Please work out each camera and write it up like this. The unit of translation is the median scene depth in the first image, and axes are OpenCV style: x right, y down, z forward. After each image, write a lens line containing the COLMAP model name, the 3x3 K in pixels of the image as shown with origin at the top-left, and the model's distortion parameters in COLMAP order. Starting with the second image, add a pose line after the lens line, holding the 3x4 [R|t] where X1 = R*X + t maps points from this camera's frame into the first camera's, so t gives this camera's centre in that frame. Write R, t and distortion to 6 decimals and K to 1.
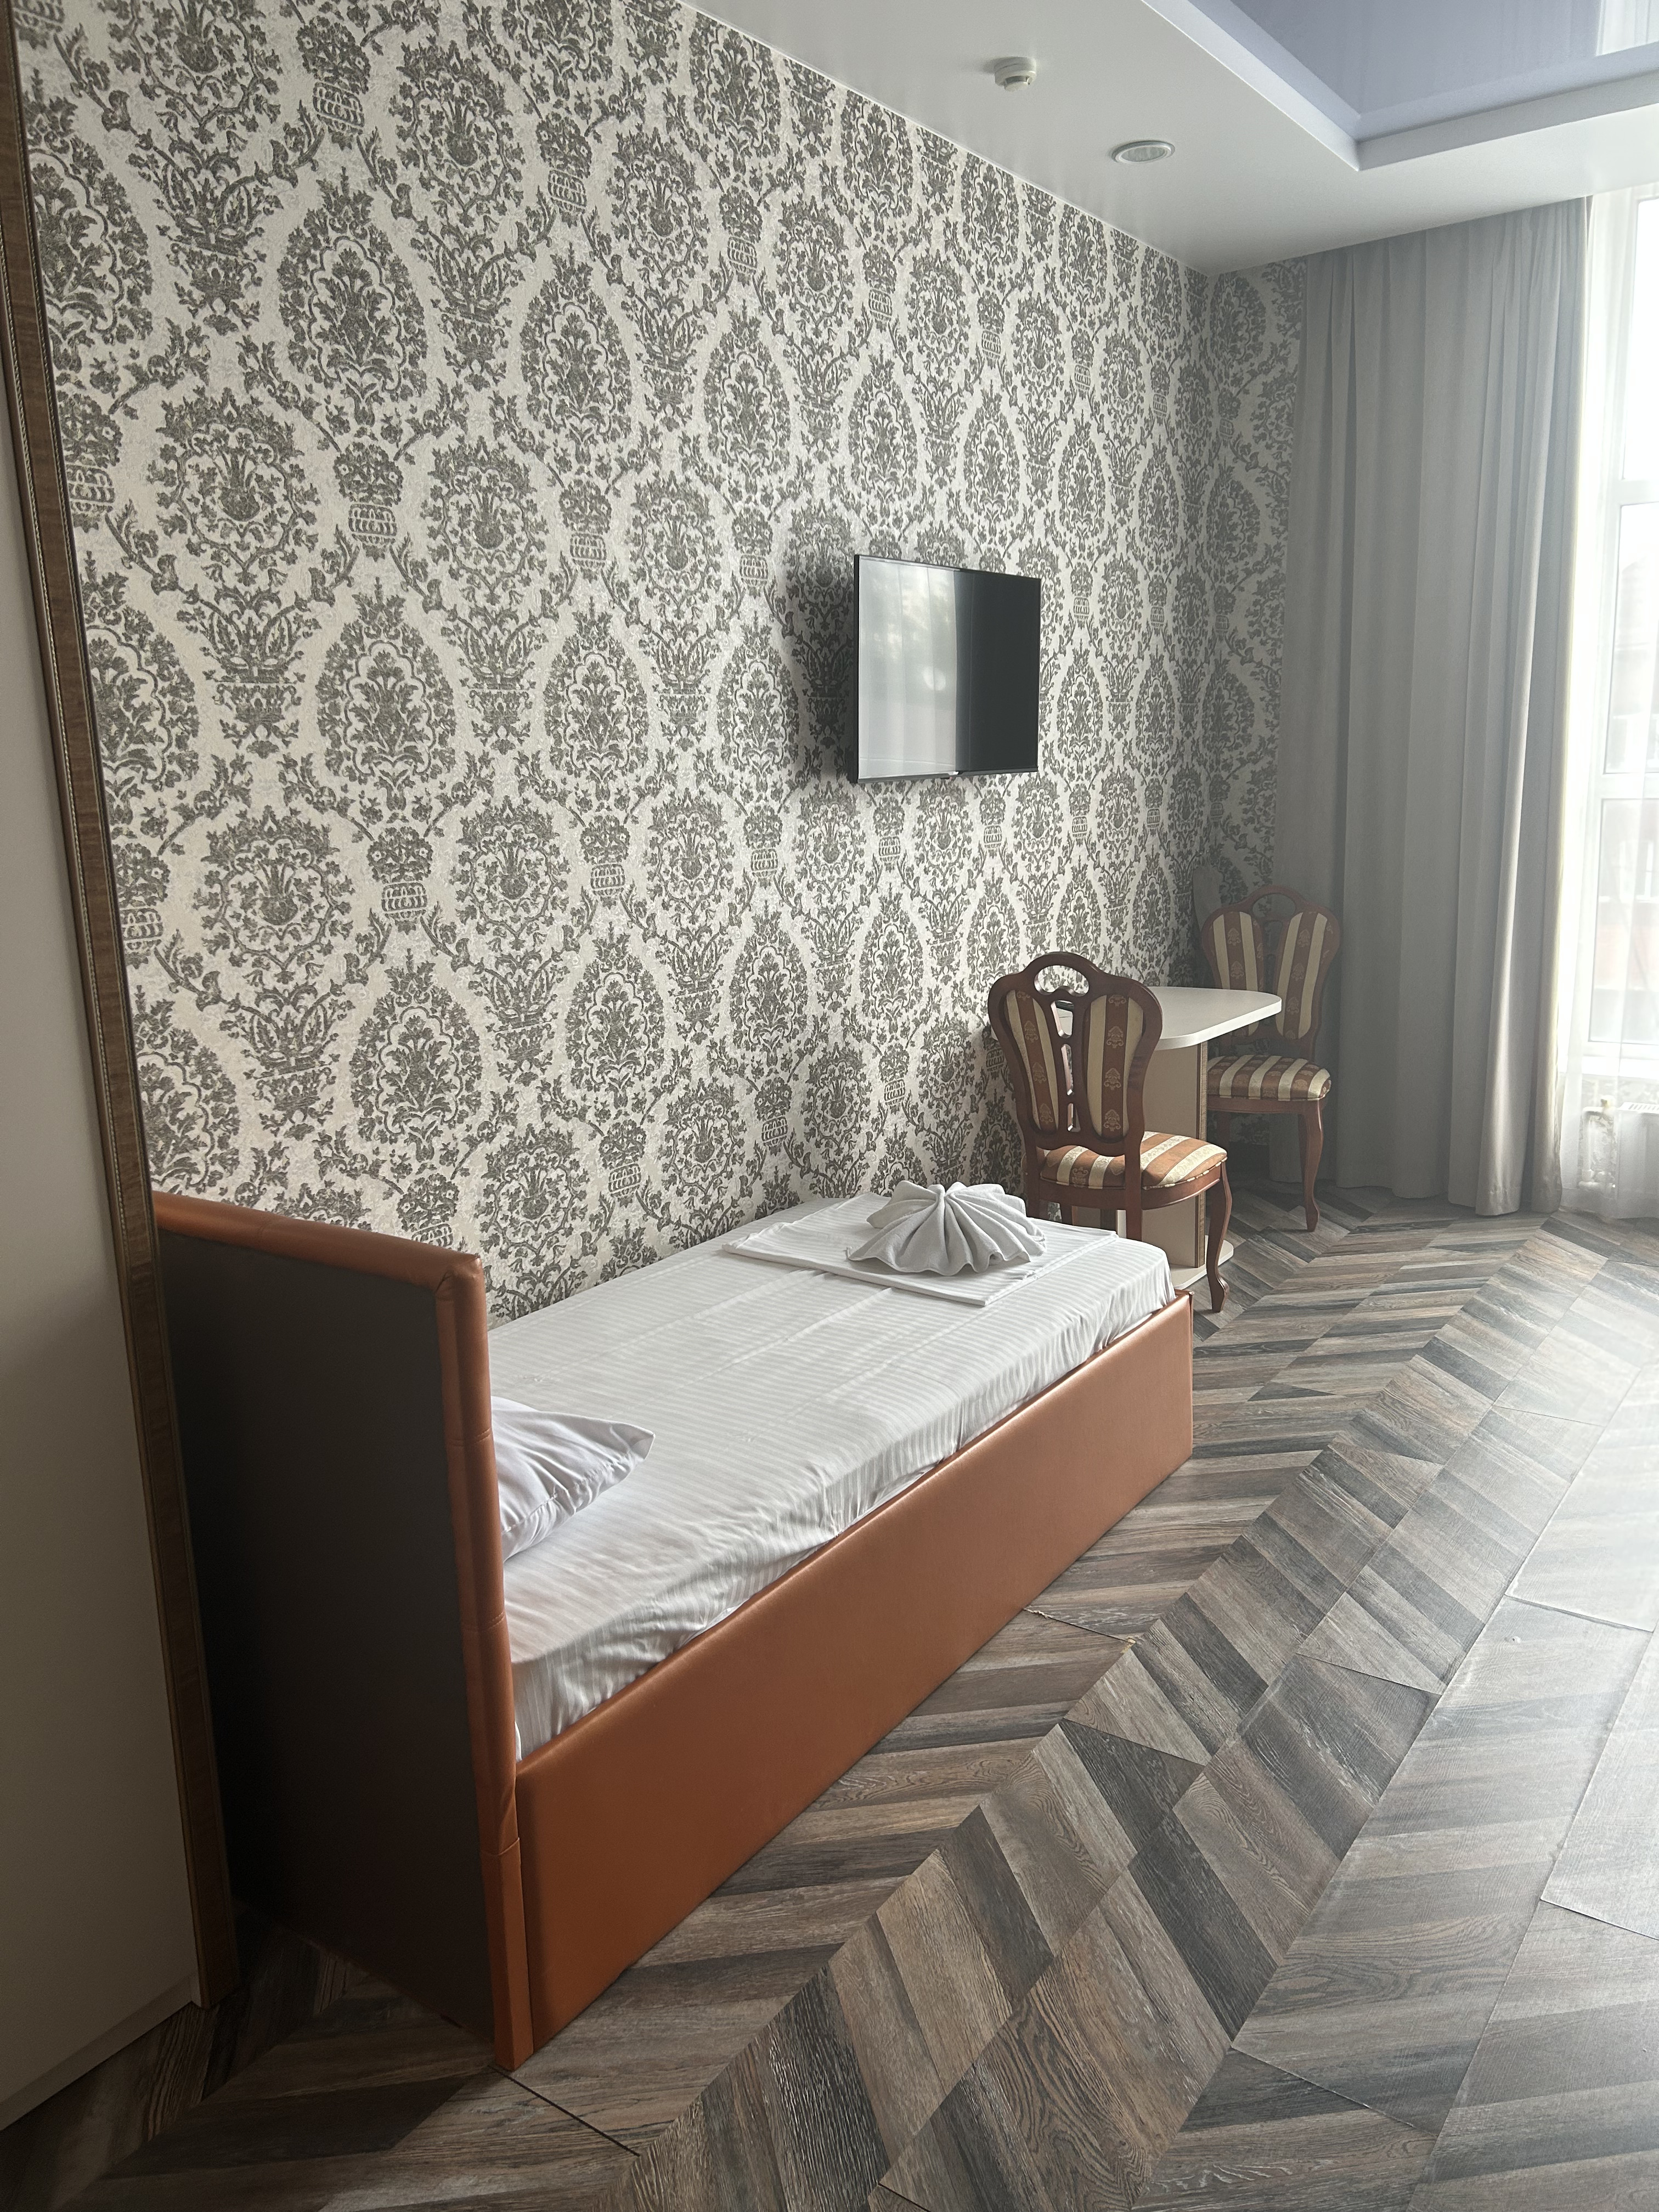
lens RADIAL K [[1666.3, 0, 829.5], [0, 1666.3, 1106.0], [0, 0, 1]] dist [0.001660, -0.005065]
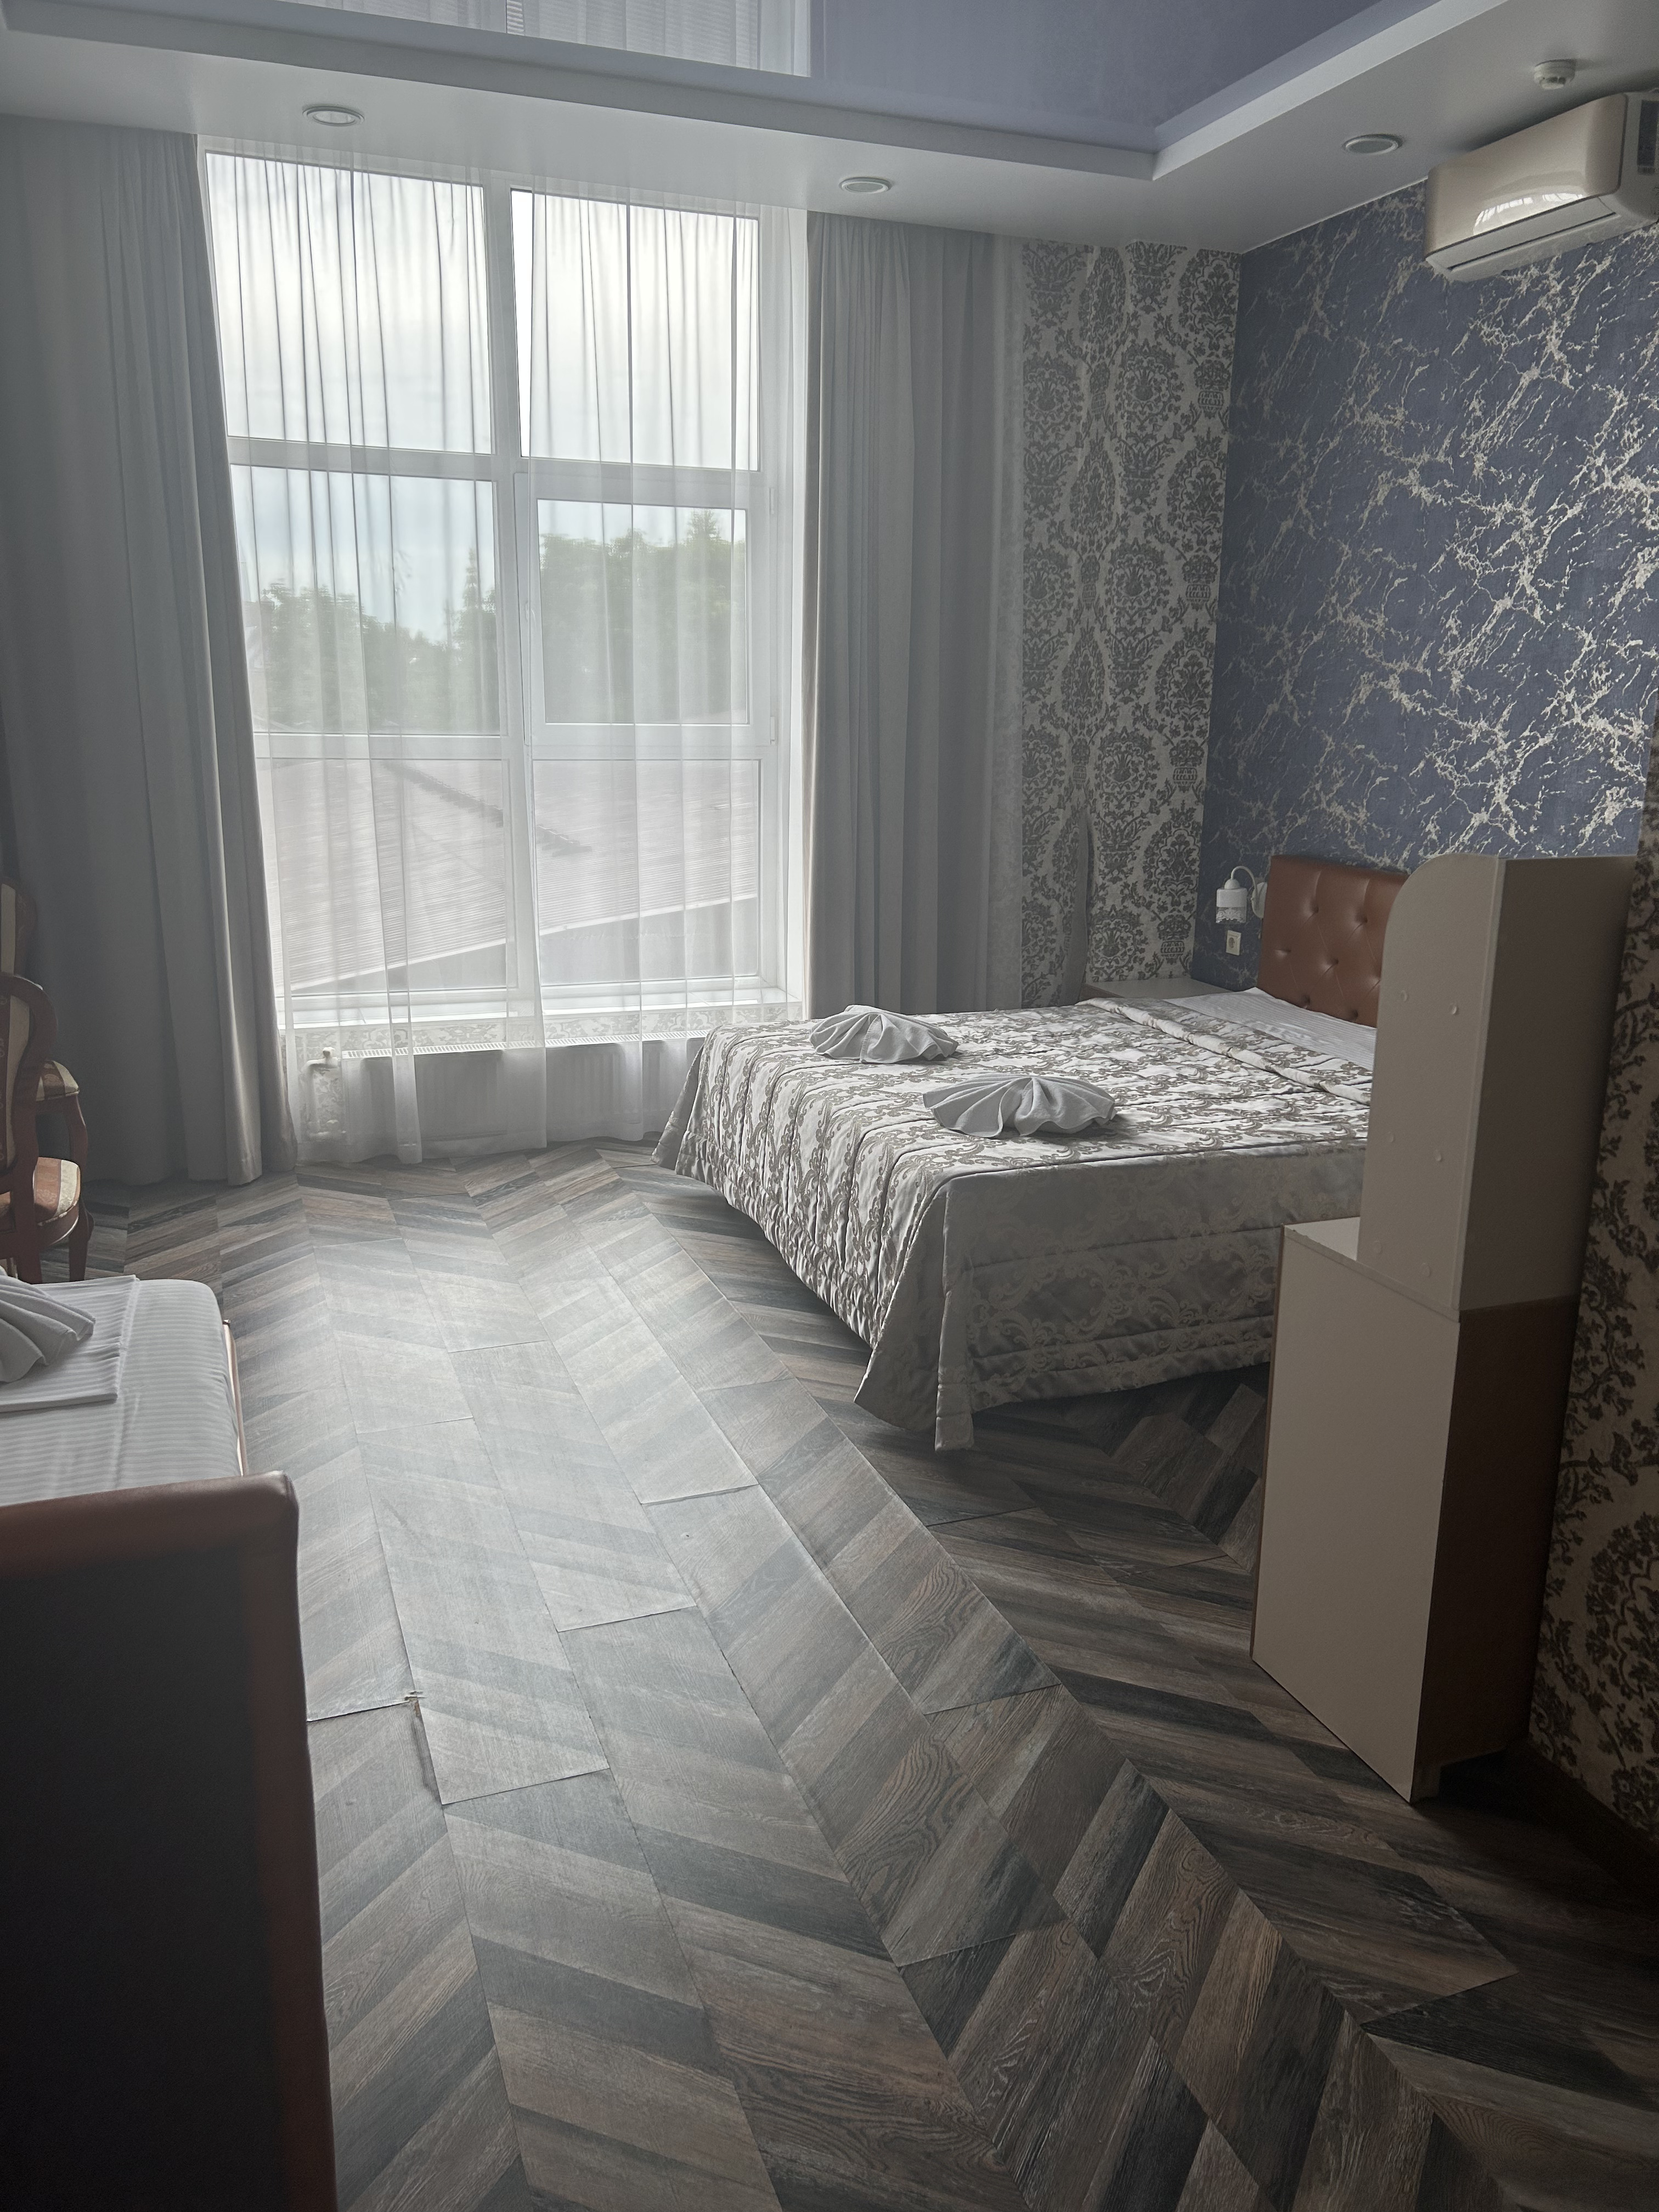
lens RADIAL K [[1666.3, 0, 829.5], [0, 1666.3, 1106.0], [0, 0, 1]] dist [0.001660, -0.005065]
pose [[0.549555, -0.166129, 0.818774, -0.287074], [0.146419, 0.984014, 0.101380, -0.039078], [-0.822527, 0.064170, 0.565094, 0.219684]]
